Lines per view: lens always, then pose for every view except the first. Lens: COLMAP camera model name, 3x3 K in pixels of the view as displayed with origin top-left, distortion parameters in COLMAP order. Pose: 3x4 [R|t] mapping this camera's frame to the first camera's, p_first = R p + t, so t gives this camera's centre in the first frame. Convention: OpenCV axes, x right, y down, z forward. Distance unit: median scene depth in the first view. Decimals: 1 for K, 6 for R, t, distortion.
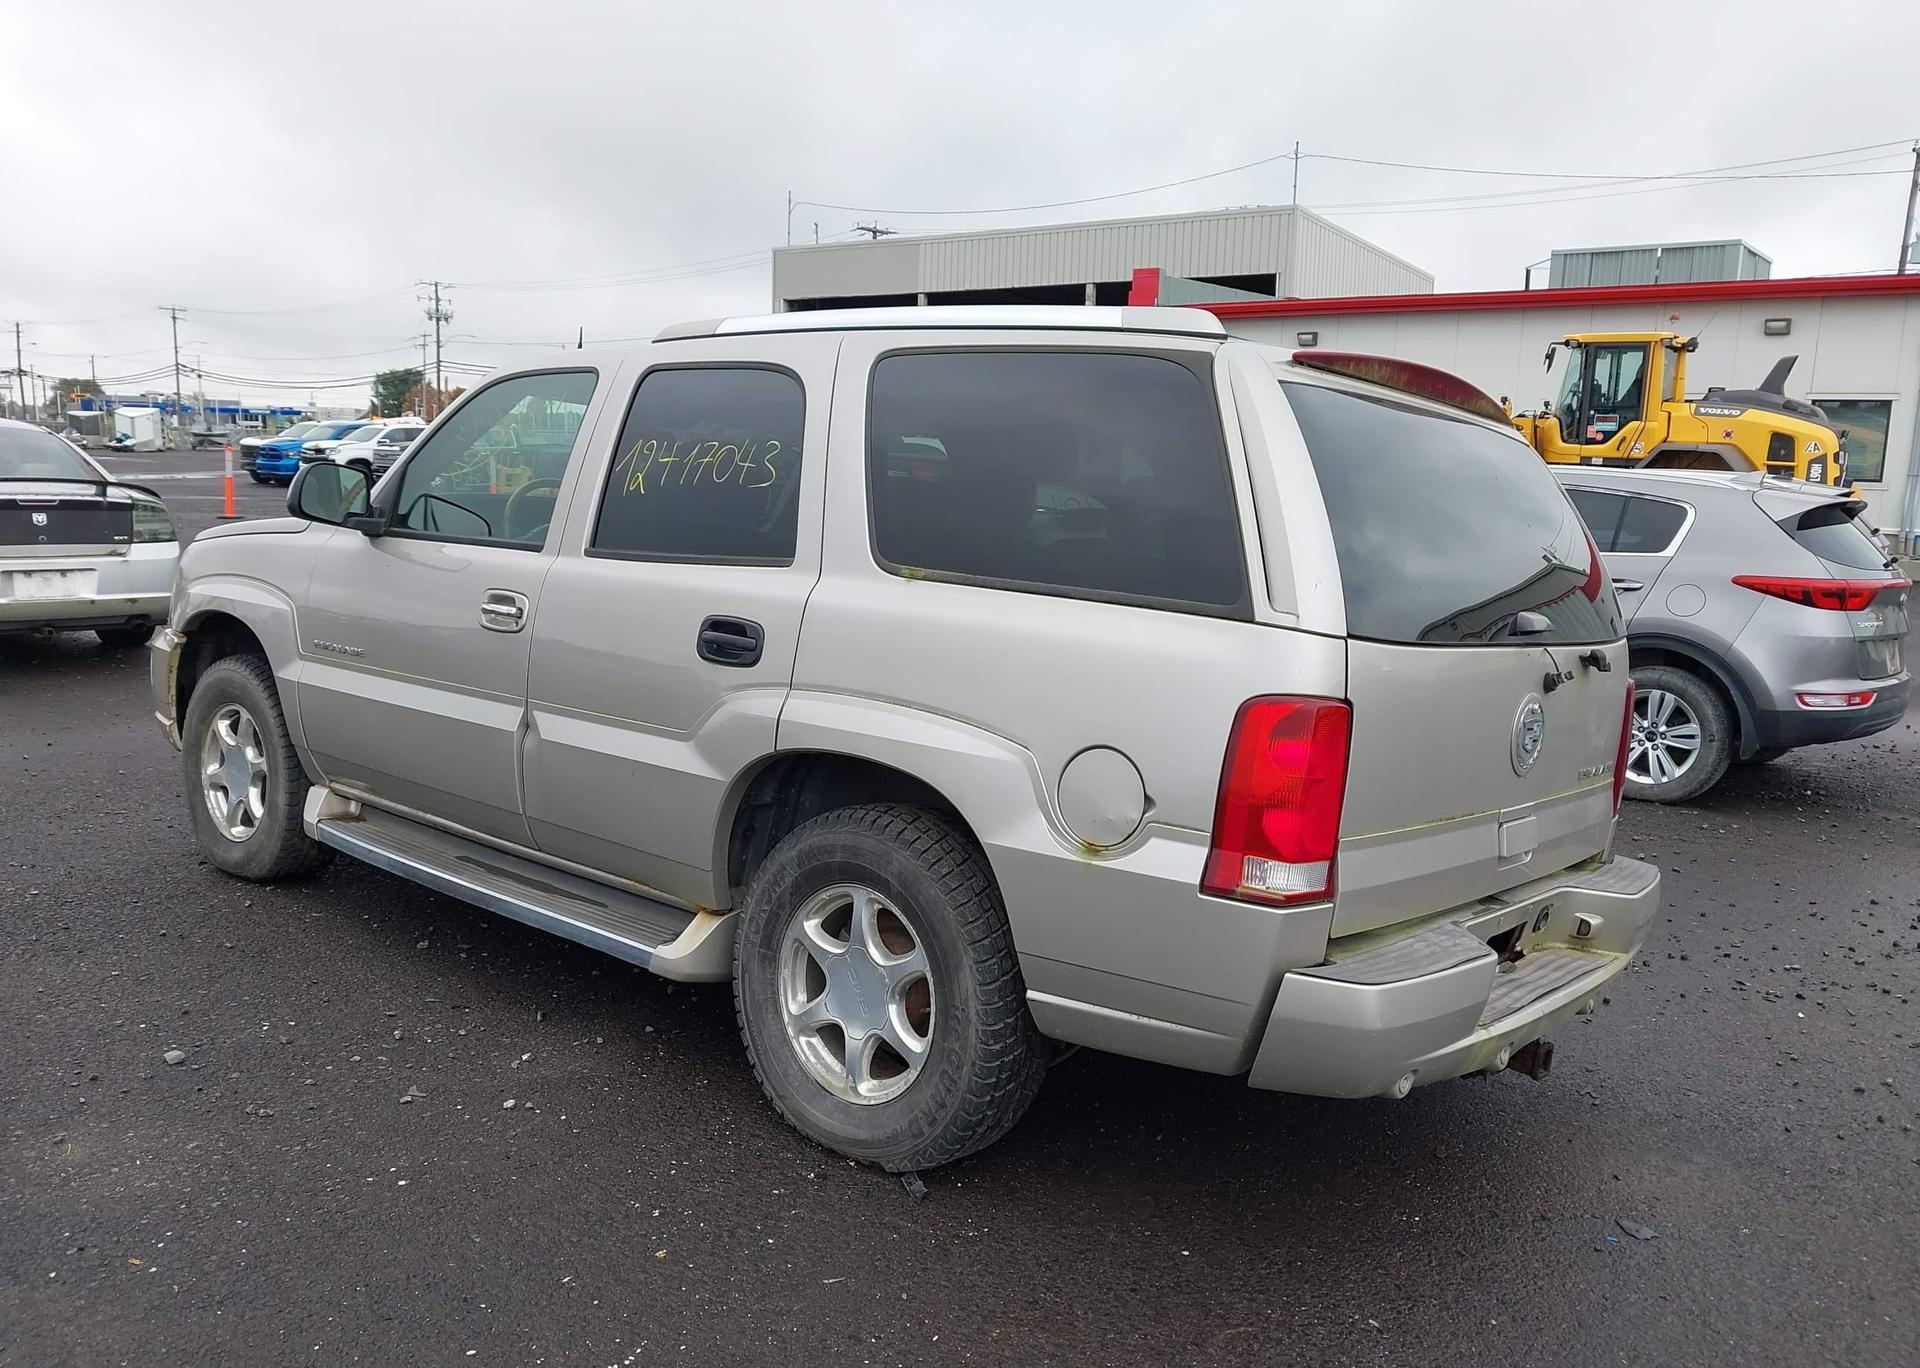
lens RADIAL K [[1525.7, 0, 973.5], [0, 1525.7, 683.4], [0, 0, 1]] dist [0.037676, -0.052930]
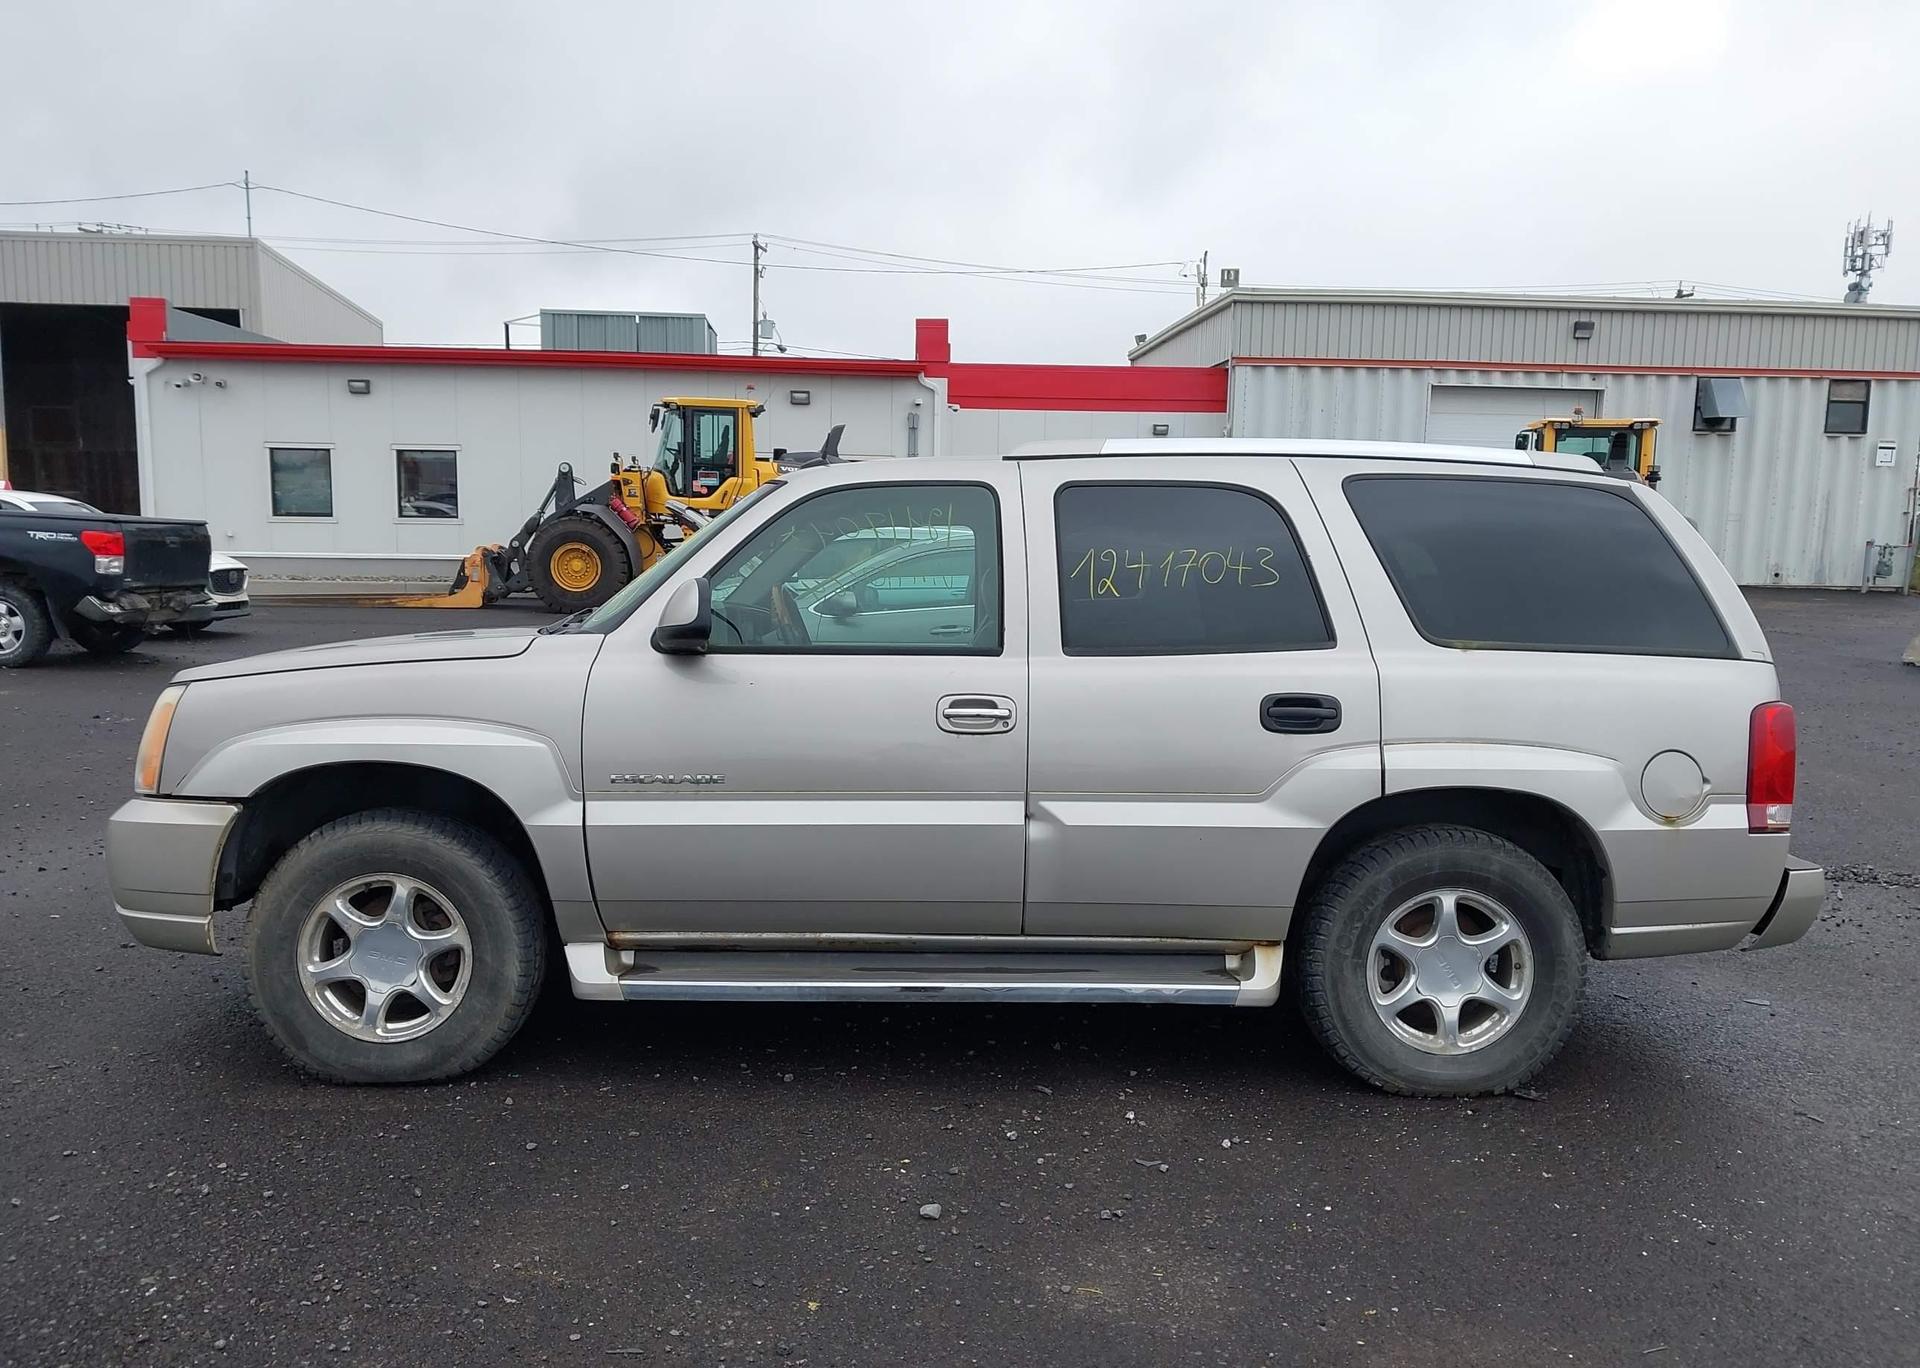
lens RADIAL K [[1525.7, 0, 973.5], [0, 1525.7, 683.4], [0, 0, 1]] dist [0.037676, -0.052930]
pose [[0.739352, -0.089284, 0.667373, -1.022733], [0.106087, 0.994236, 0.015485, -0.086526], [-0.664909, 0.059351, 0.744563, 0.237273]]
